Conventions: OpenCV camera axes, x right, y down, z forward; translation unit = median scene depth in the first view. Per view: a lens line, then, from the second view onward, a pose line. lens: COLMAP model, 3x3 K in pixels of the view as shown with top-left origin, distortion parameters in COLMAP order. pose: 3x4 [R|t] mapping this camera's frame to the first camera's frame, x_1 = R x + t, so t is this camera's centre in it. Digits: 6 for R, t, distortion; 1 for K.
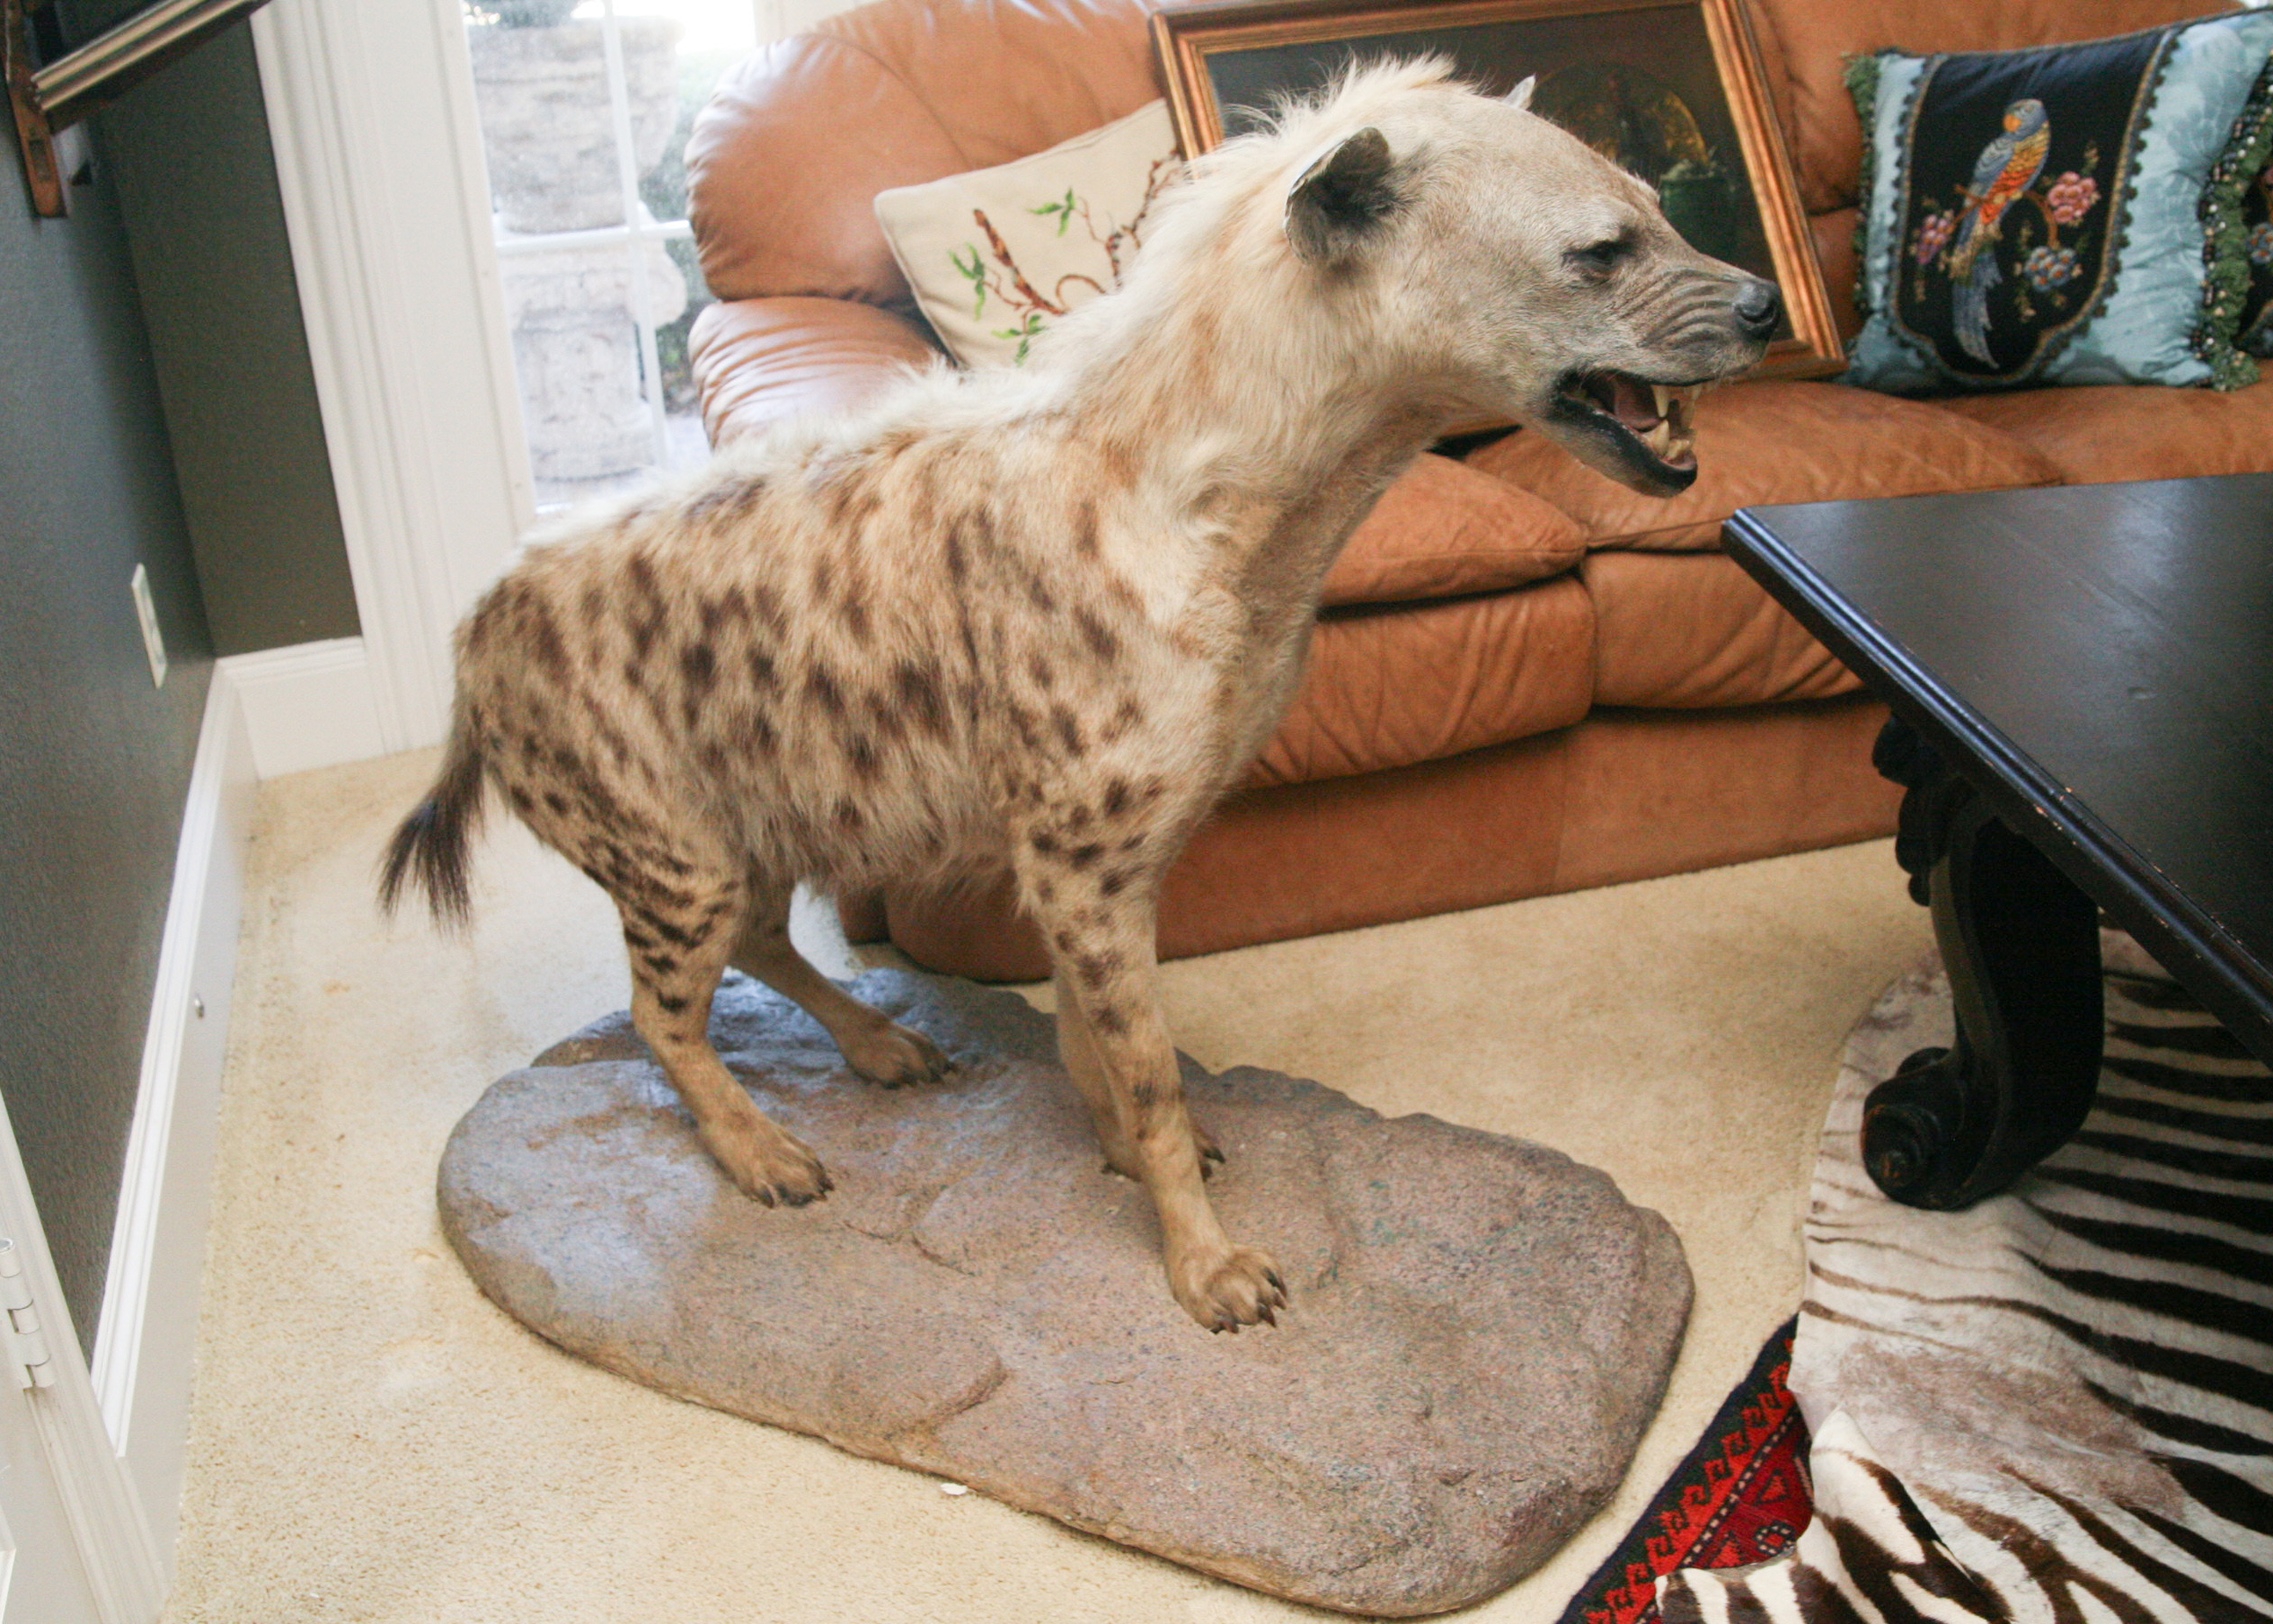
lens RADIAL K [[2192.3, 0, 1136.5], [0, 2192.3, 812.0], [0, 0, 1]] dist [-0.119836, 0.025456]
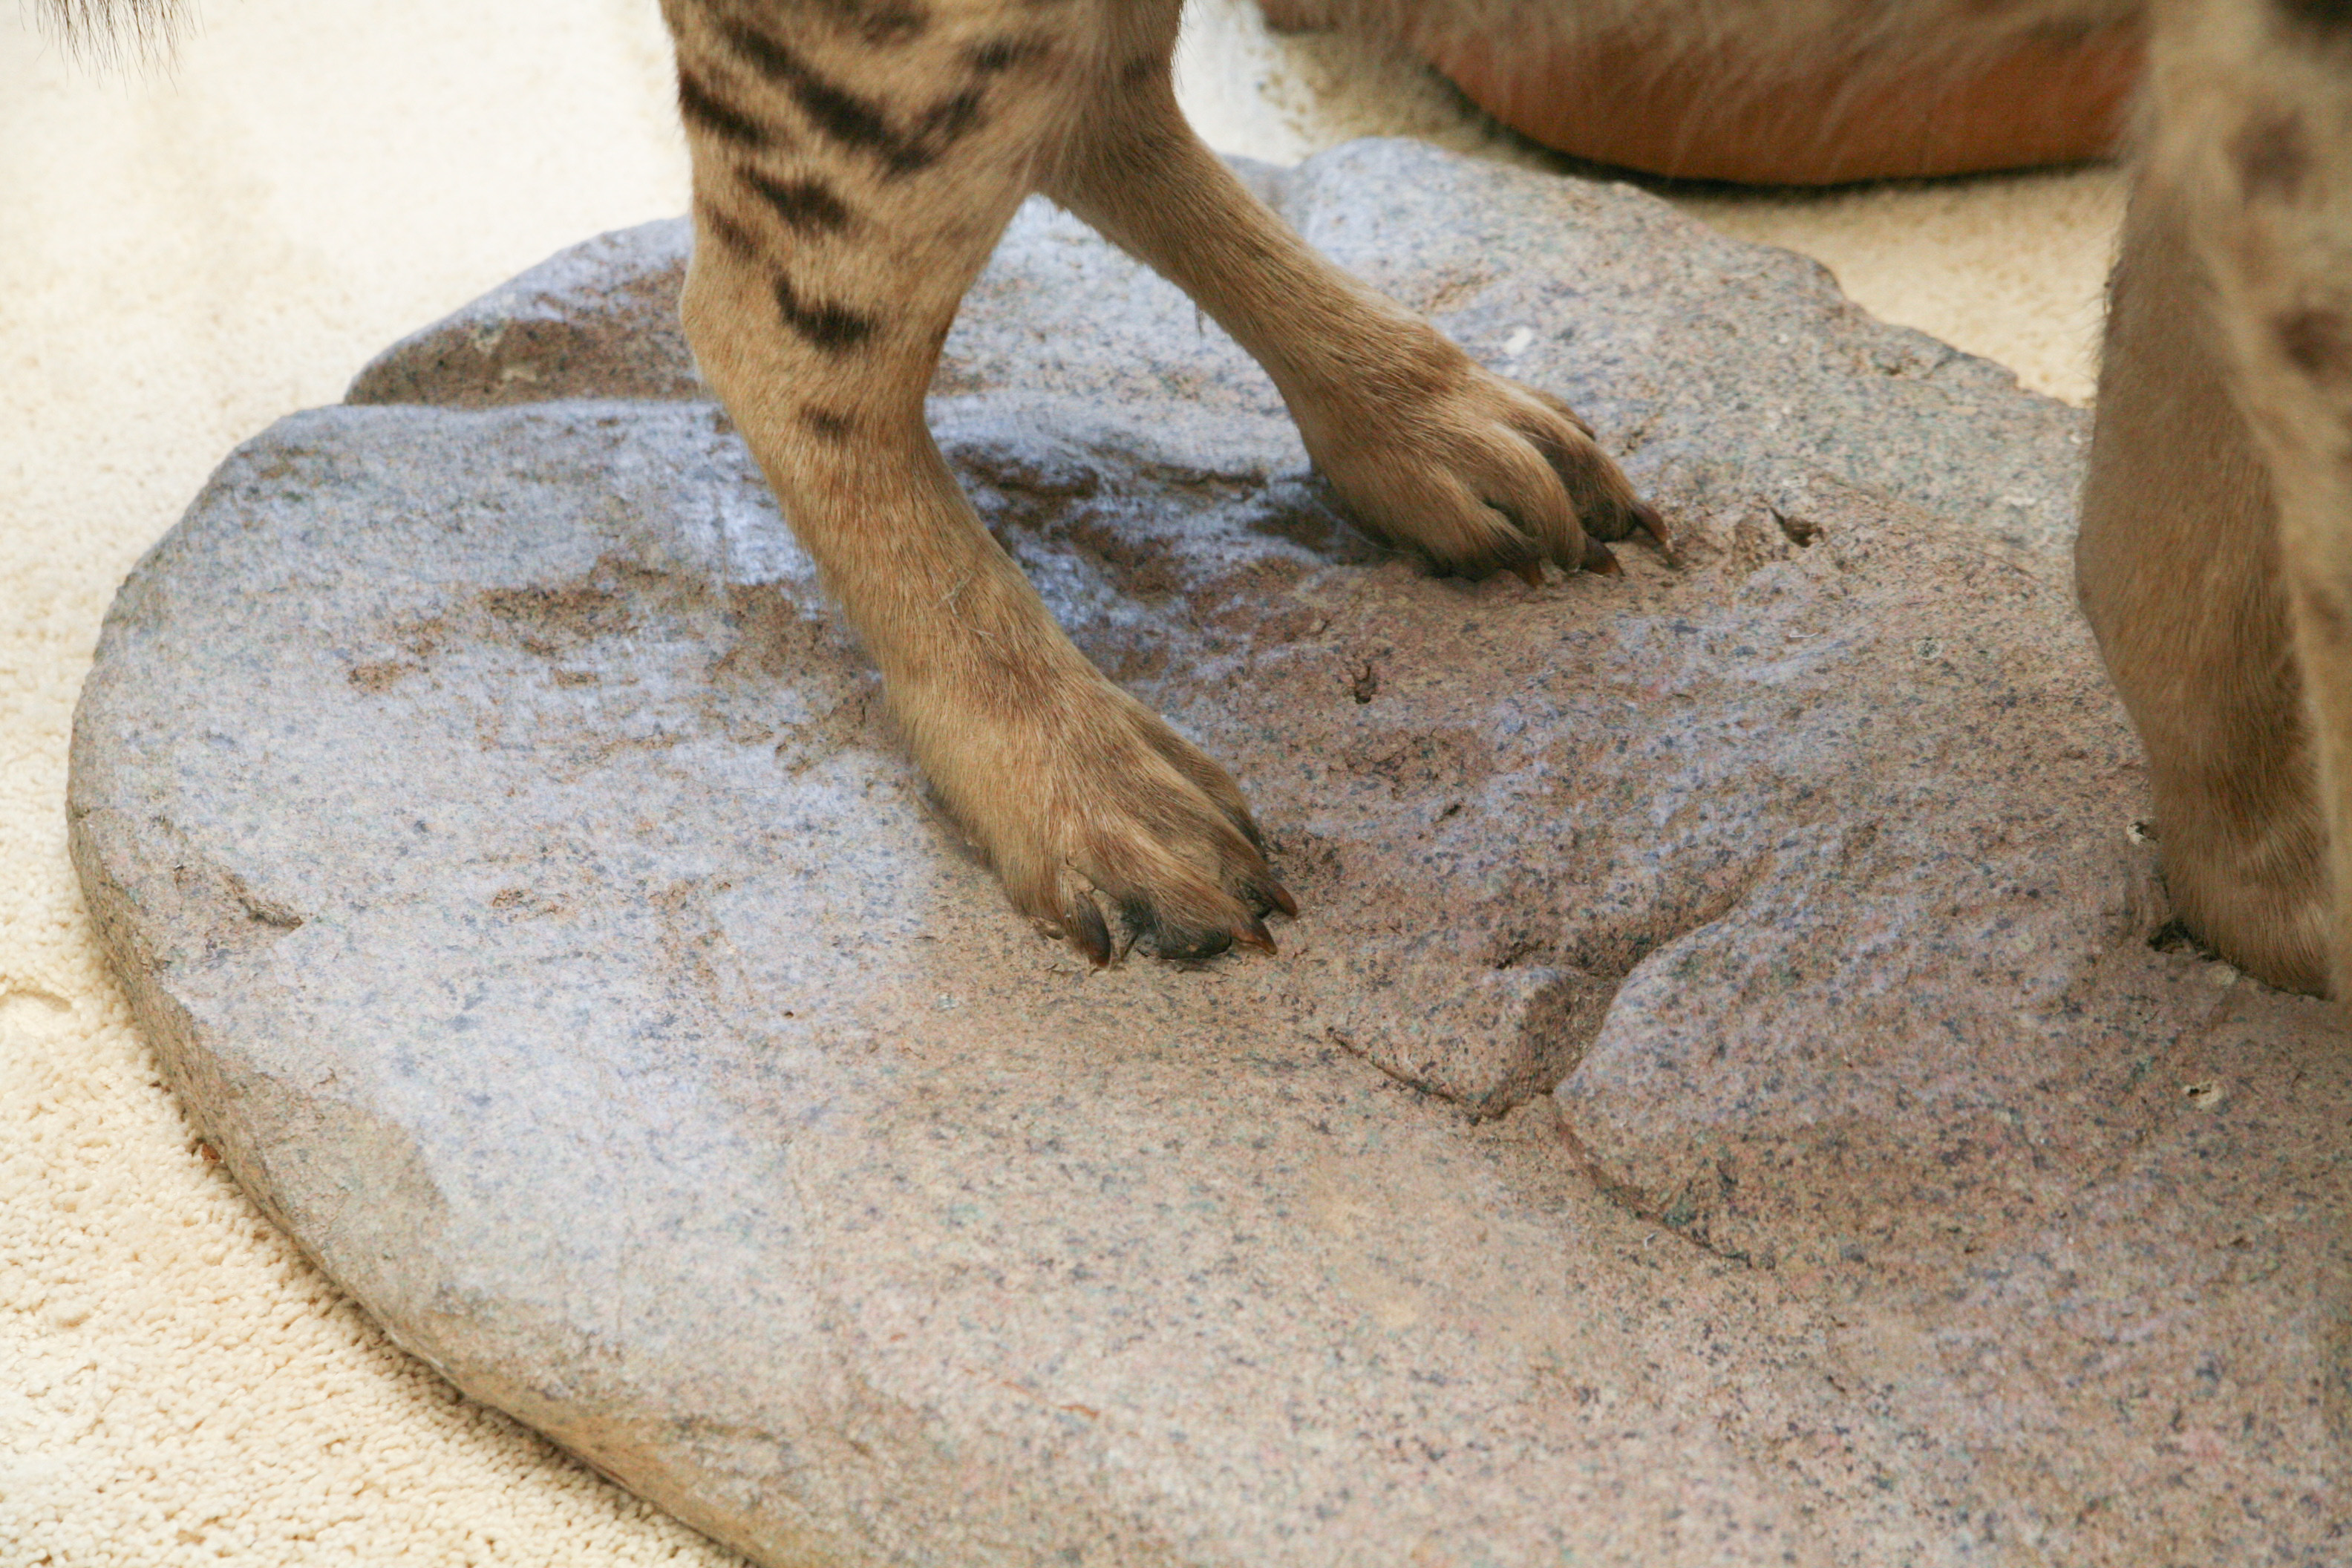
lens RADIAL K [[4601.3, 0, 1176.0], [0, 4601.3, 784.0], [0, 0, 1]] dist [0.140547, 0.412633]
pose [[0.994496, 0.078420, -0.069481, -0.118442], [-0.055765, 0.957606, 0.282631, -0.041253], [0.088699, -0.277200, 0.956709, 0.372983]]
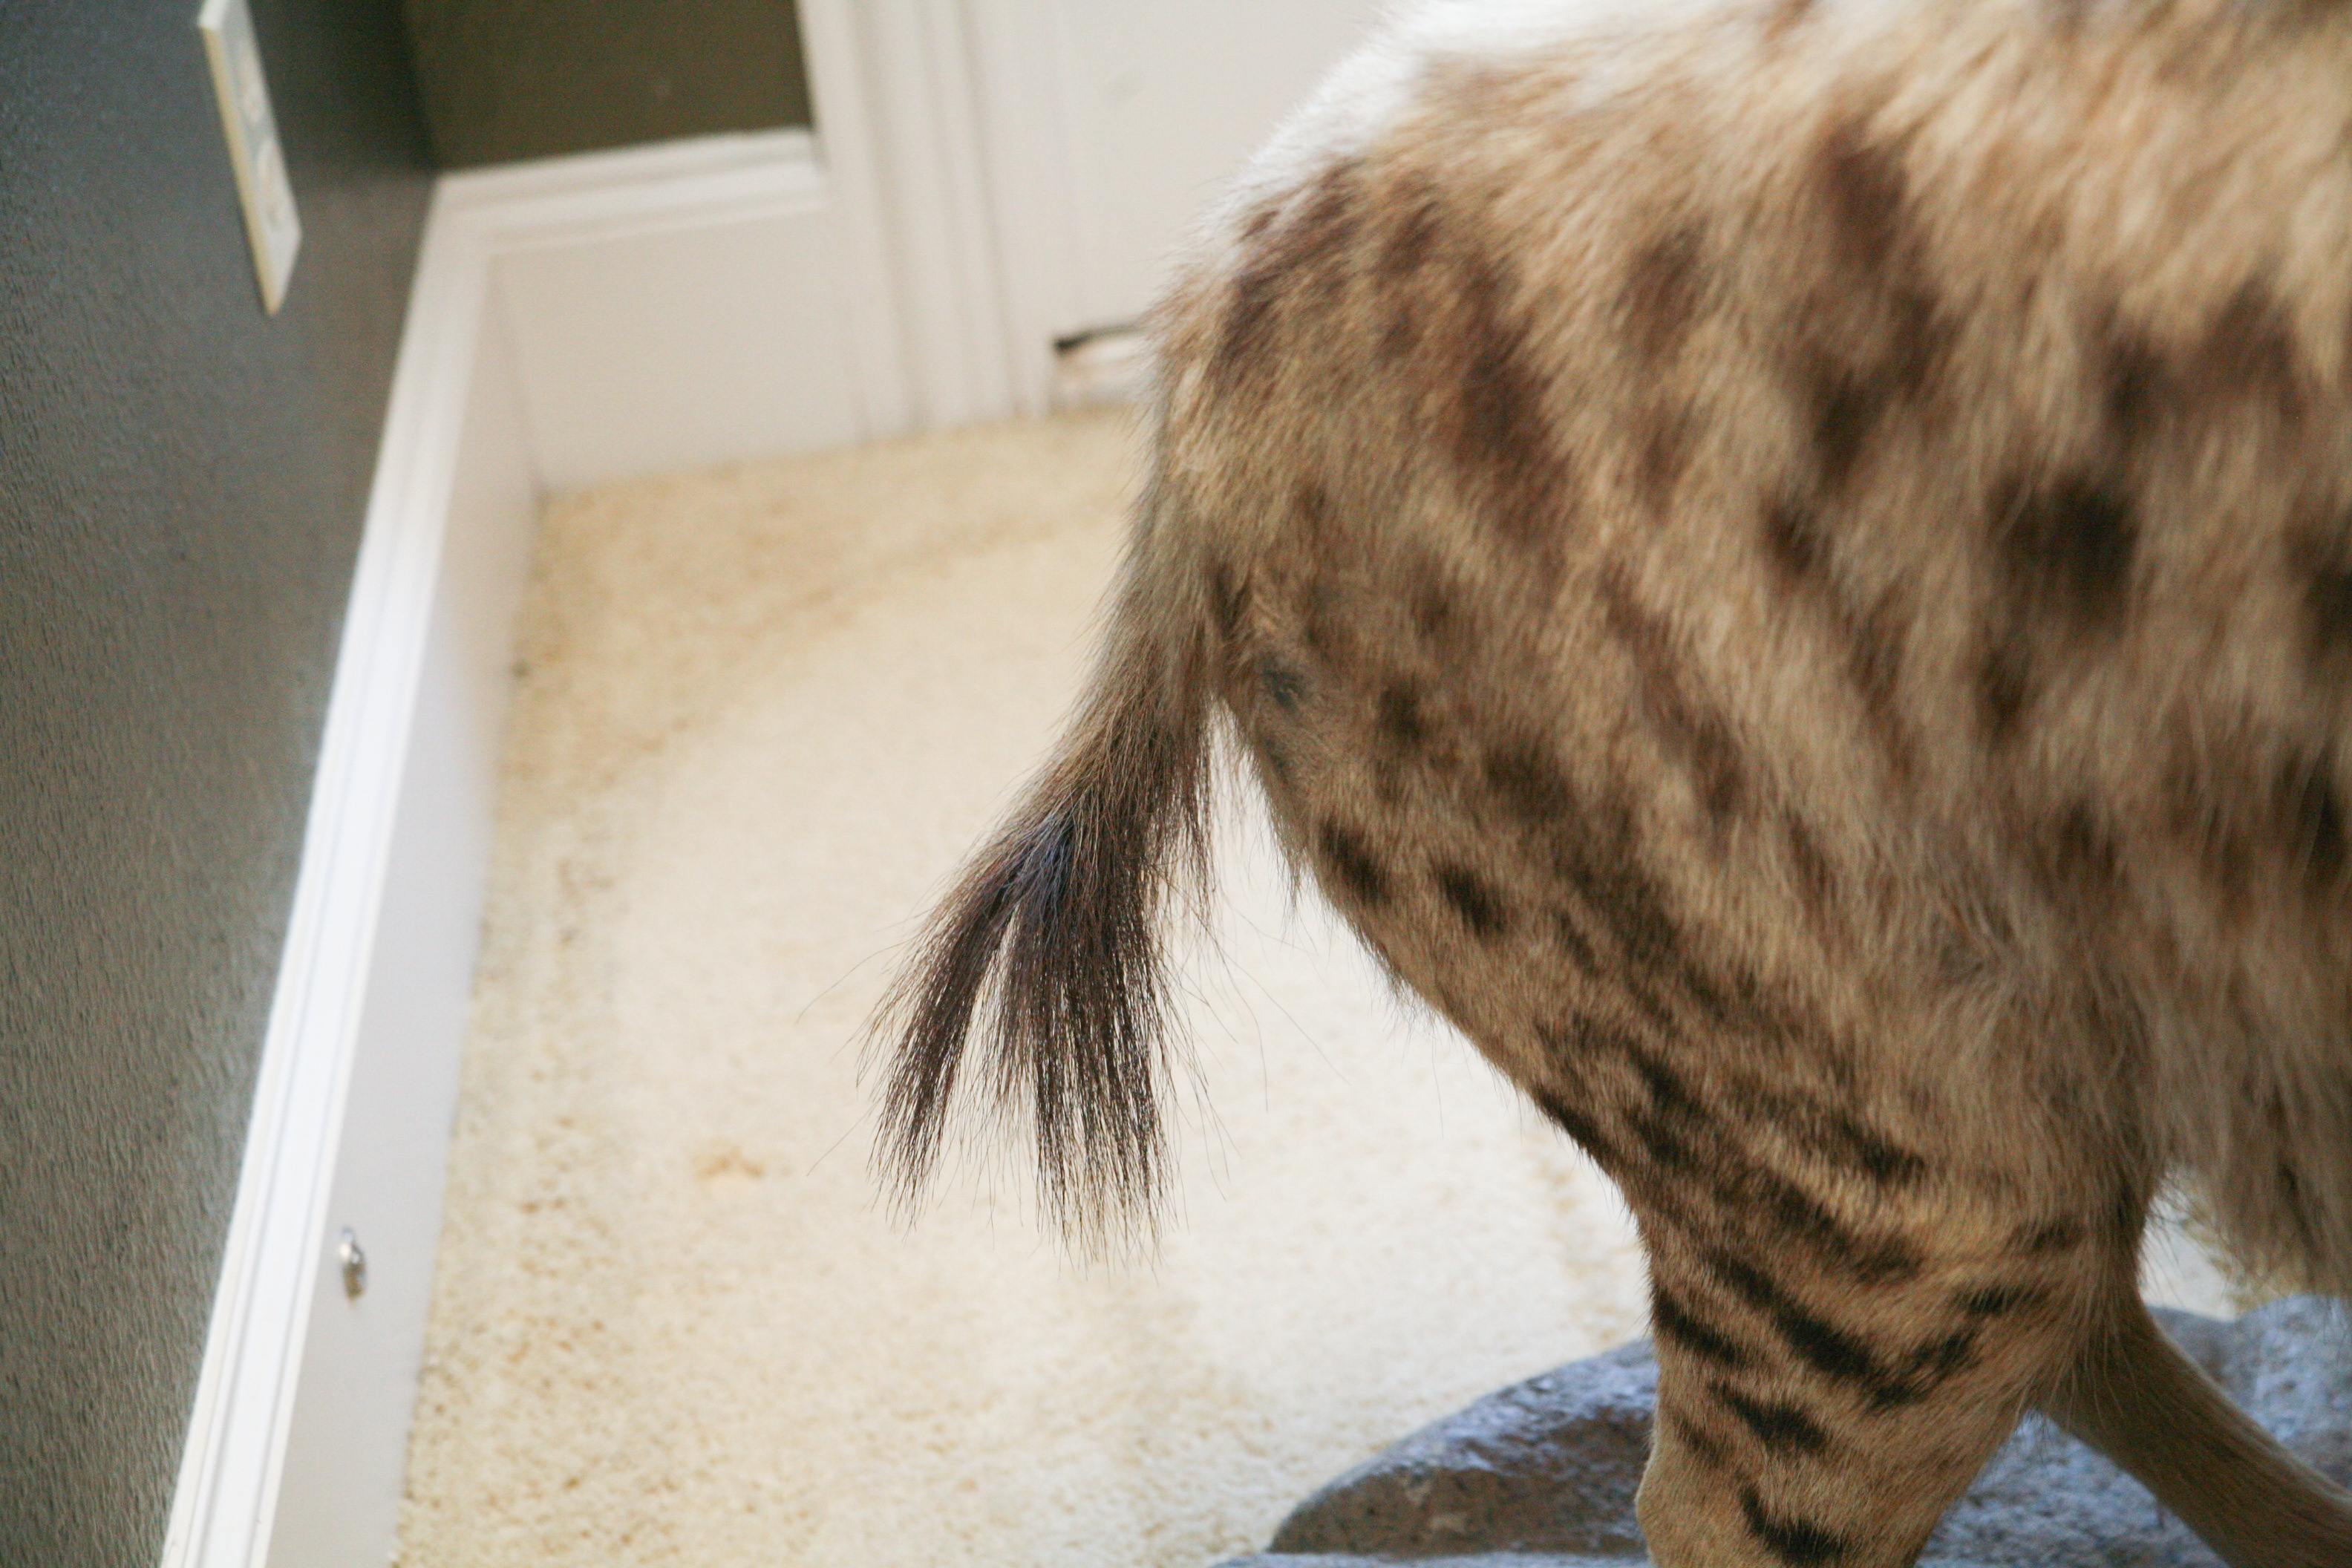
lens RADIAL K [[4601.3, 0, 1176.0], [0, 4601.3, 784.0], [0, 0, 1]] dist [0.140547, 0.412633]
pose [[0.967635, 0.069084, -0.242713, -0.154689], [-0.045411, 0.993766, 0.101816, -0.086941], [0.248233, -0.087499, 0.964740, 0.373436]]
